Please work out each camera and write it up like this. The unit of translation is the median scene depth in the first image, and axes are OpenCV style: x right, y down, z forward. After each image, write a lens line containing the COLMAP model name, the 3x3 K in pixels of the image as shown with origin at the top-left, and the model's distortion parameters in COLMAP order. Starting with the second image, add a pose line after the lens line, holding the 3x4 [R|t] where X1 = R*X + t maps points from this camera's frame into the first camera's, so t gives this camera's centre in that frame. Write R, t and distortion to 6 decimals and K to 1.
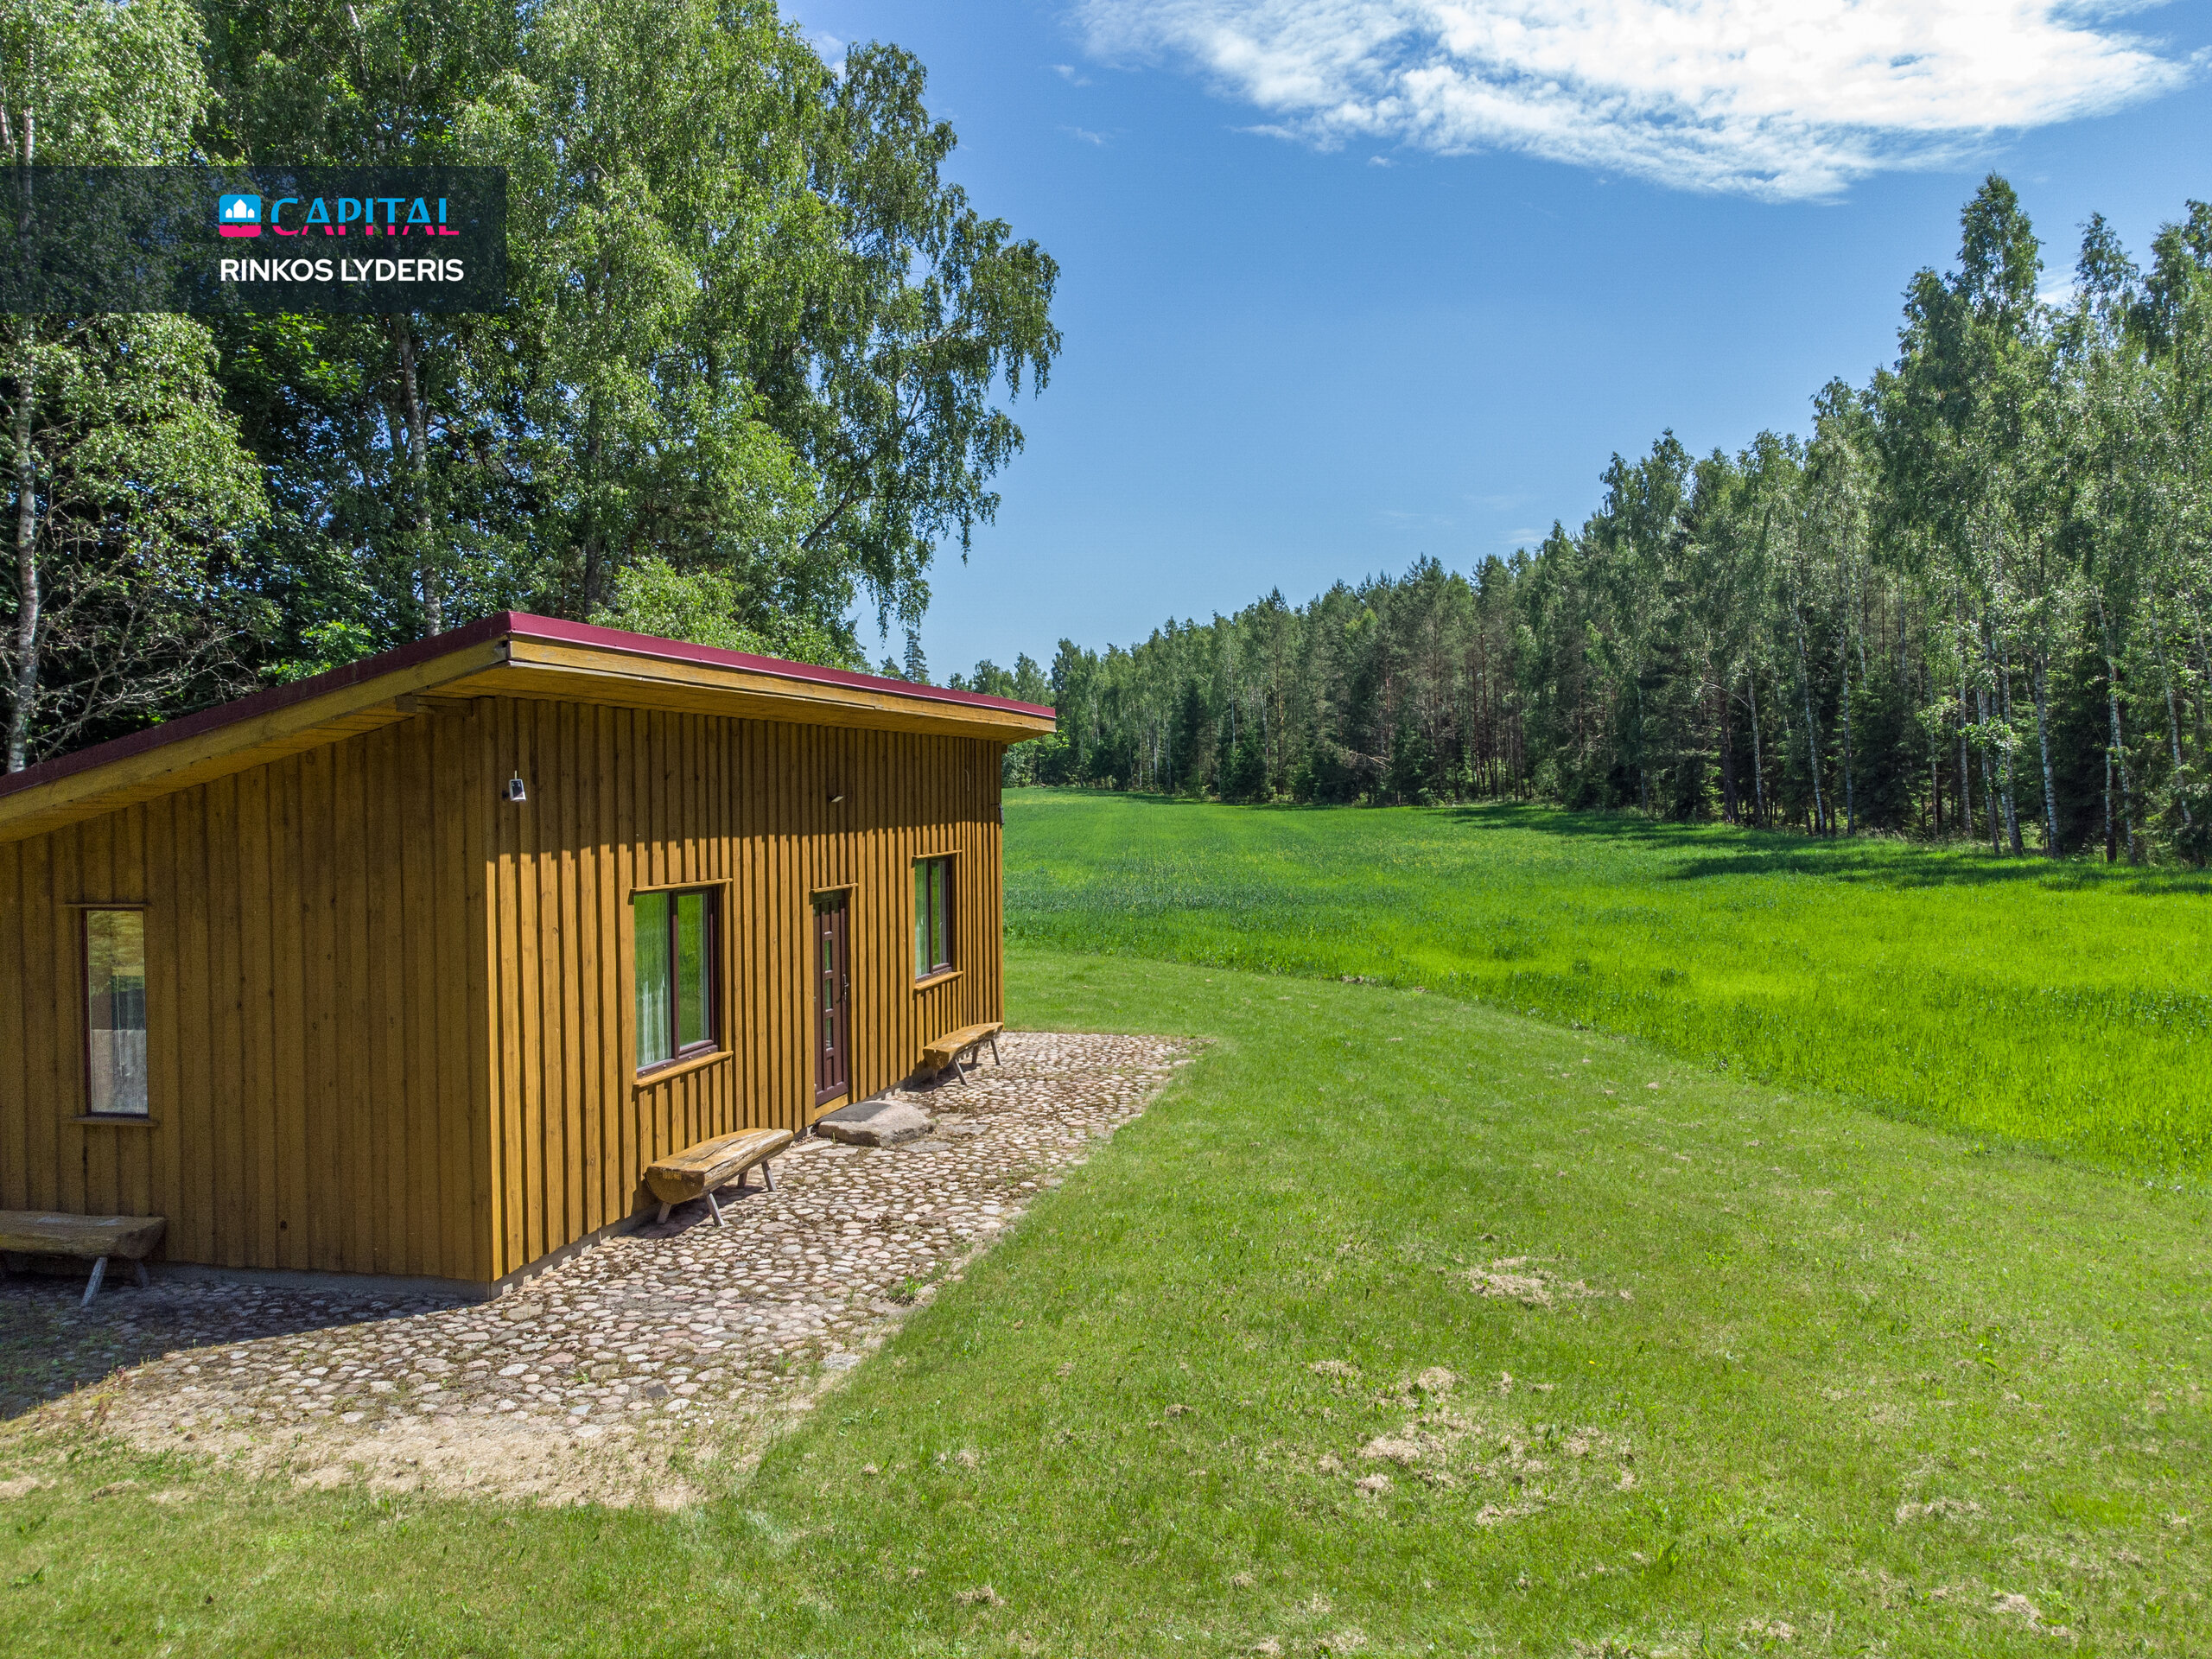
lens RADIAL K [[1714.3, 0, 1106.0], [0, 1714.3, 829.5], [0, 0, 1]] dist [-0.001584, 0.112300]
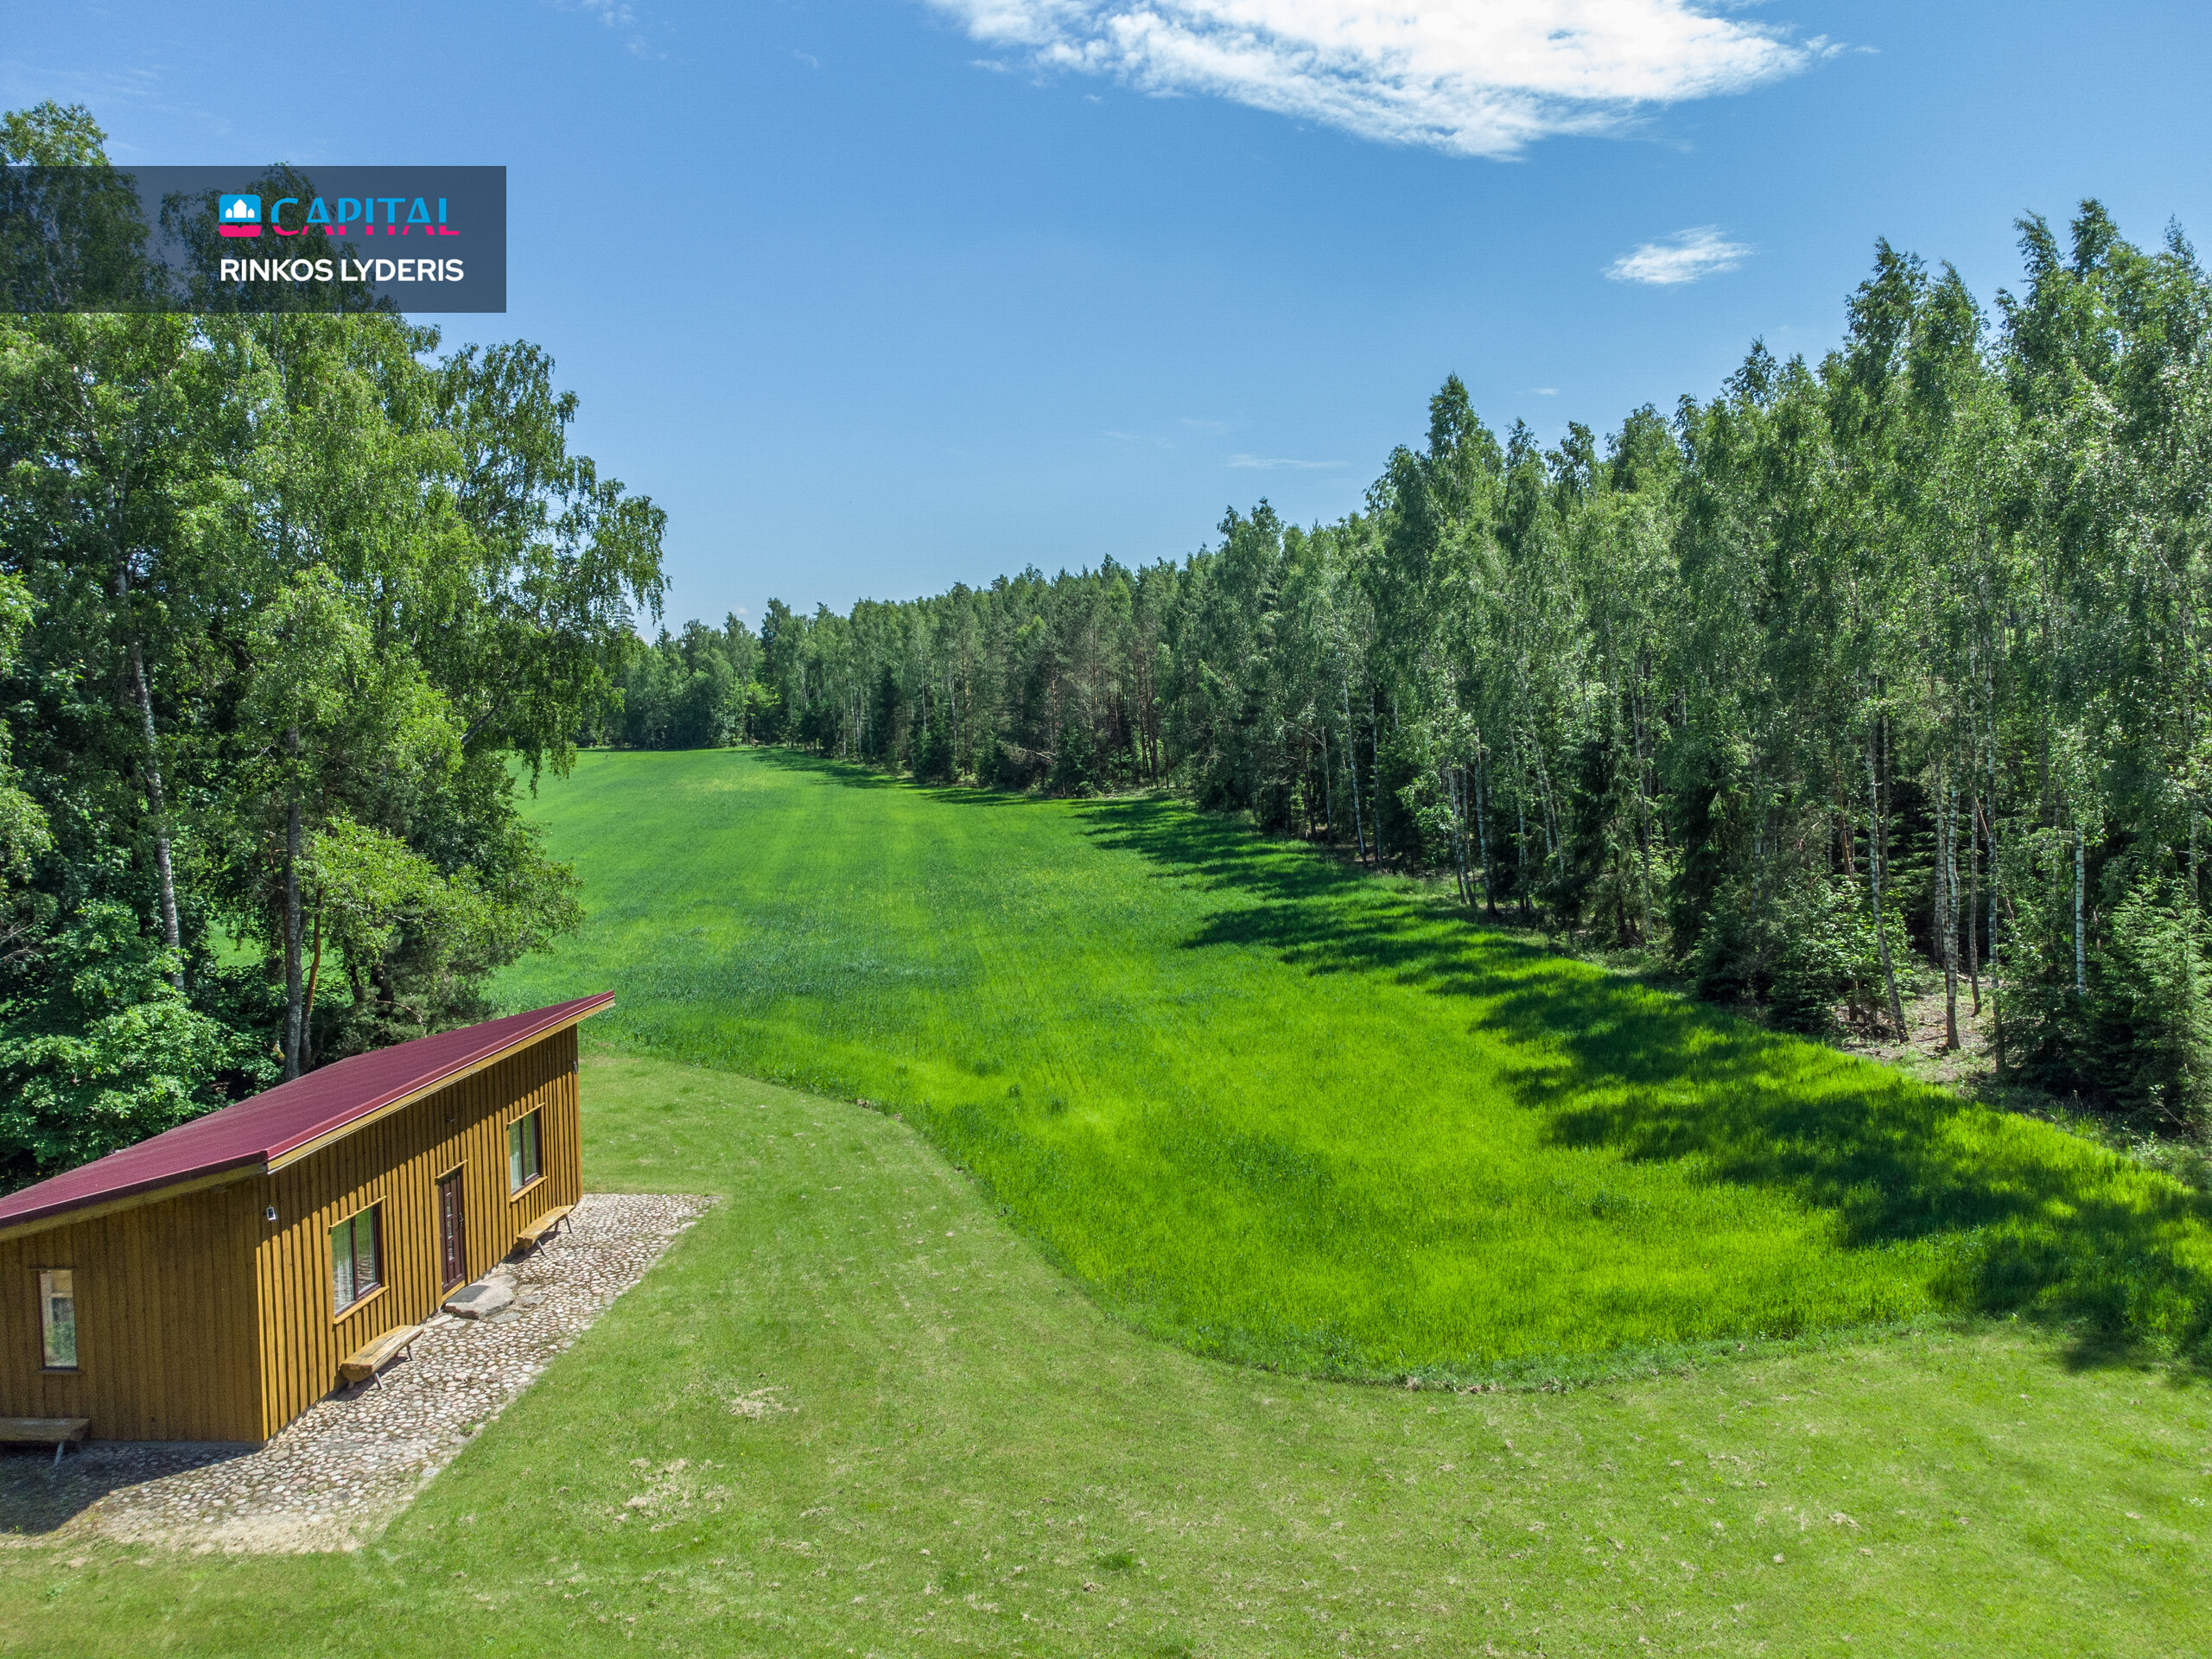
lens RADIAL K [[1719.2, 0, 1106.0], [0, 1719.2, 829.5], [0, 0, 1]] dist [0.004270, 0.069369]
pose [[0.988474, -0.017856, 0.150334, 0.316747], [0.010214, 0.998623, 0.051456, -0.514224], [-0.151045, -0.049327, 0.987295, -1.079596]]
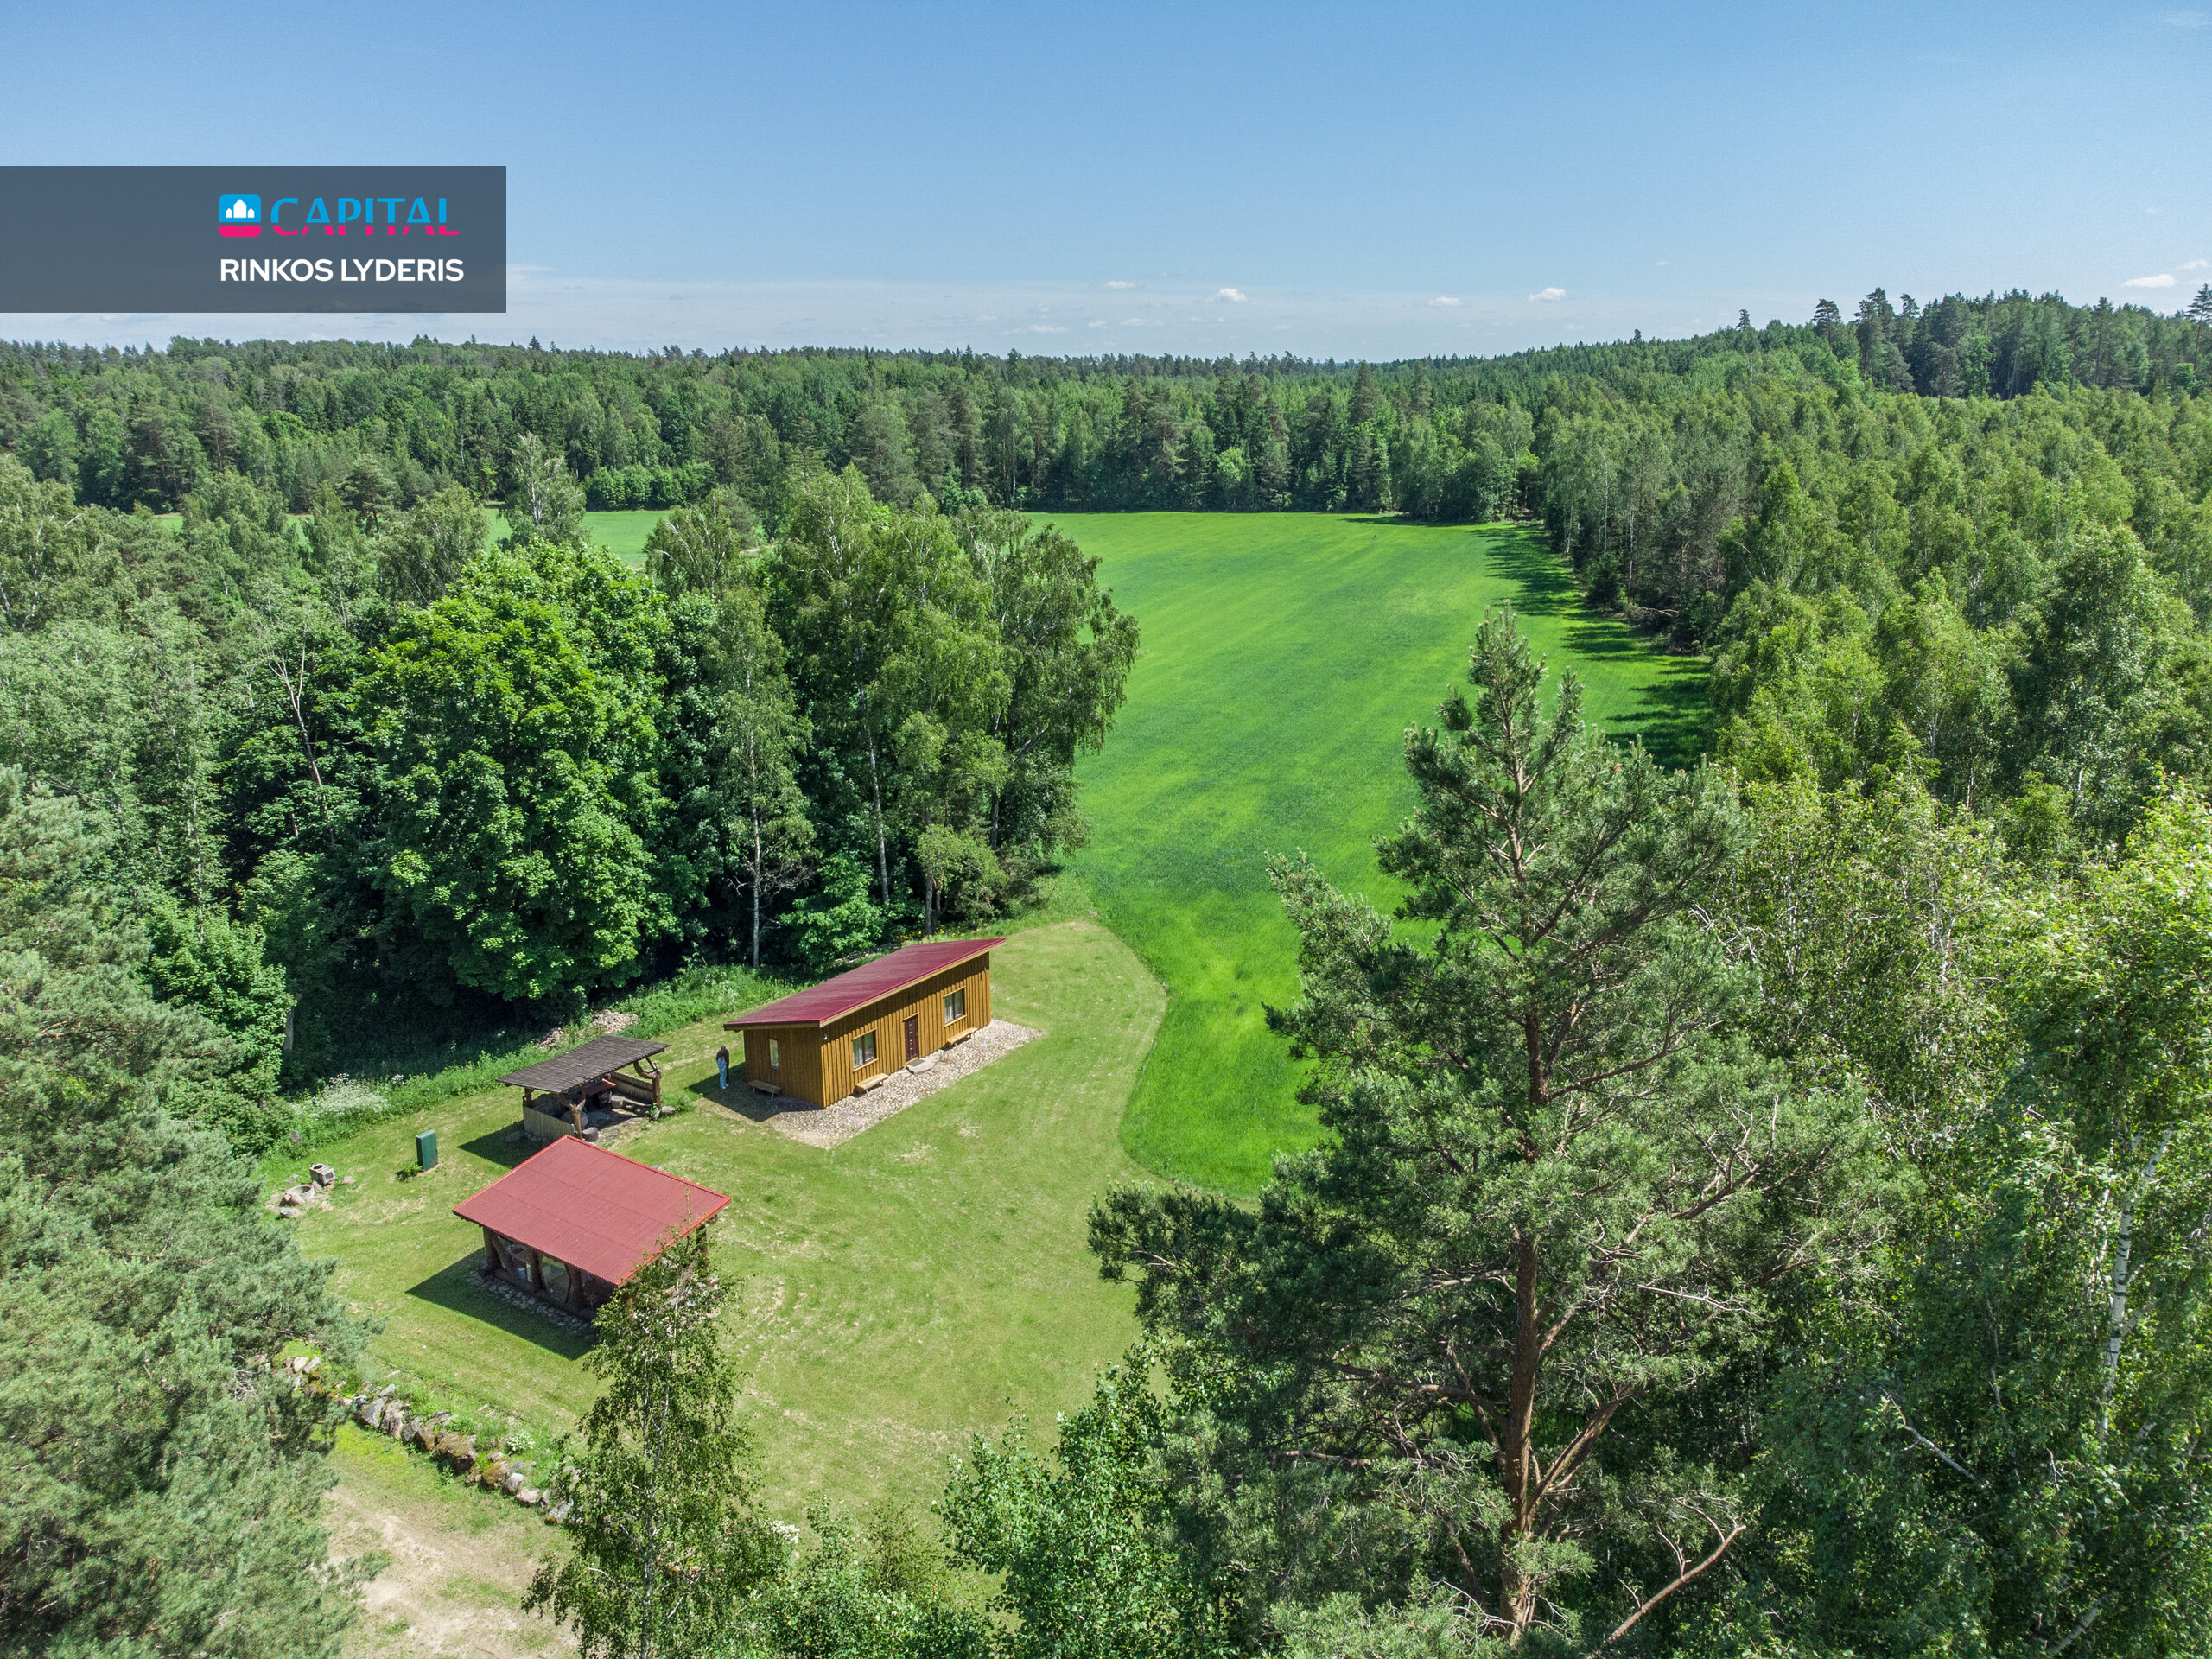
lens RADIAL K [[1719.2, 0, 1106.0], [0, 1719.2, 829.5], [0, 0, 1]] dist [0.004270, 0.069369]
pose [[0.934146, 0.095695, -0.343823, 2.383795], [-0.009181, 0.969506, 0.244896, -2.024323], [0.356774, -0.225612, 0.906538, -3.672767]]
